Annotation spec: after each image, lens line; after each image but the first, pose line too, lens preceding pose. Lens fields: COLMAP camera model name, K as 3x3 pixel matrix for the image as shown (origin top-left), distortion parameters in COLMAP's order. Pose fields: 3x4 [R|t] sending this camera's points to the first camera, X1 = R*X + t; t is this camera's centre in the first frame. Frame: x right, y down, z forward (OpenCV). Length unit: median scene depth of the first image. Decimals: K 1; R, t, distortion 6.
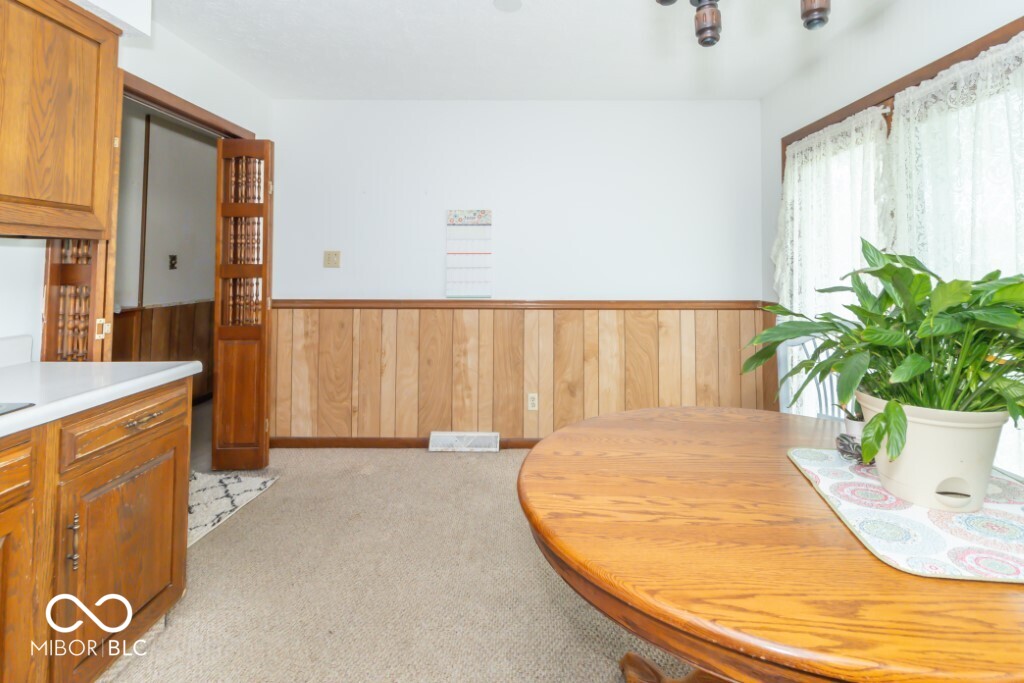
lens RADIAL K [[494.4, 0, 550.4], [0, 494.4, 243.5], [0, 0, 1]] dist [0.001220, 0.001348]
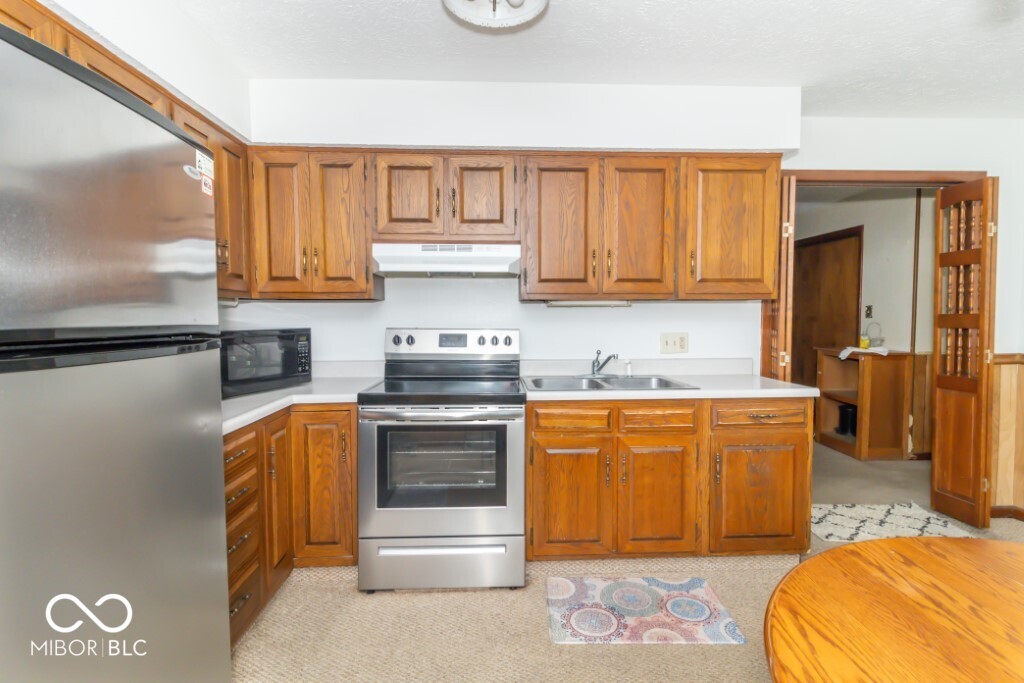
lens RADIAL K [[494.4, 0, 510.8], [0, 494.4, 336.1], [0, 0, 1]] dist [0.001220, 0.001348]
pose [[0.039379, 0.040601, -0.998399, 0.558612], [0.047612, 0.997963, 0.042461, 0.002263], [0.998089, -0.049208, 0.037366, 0.135449]]
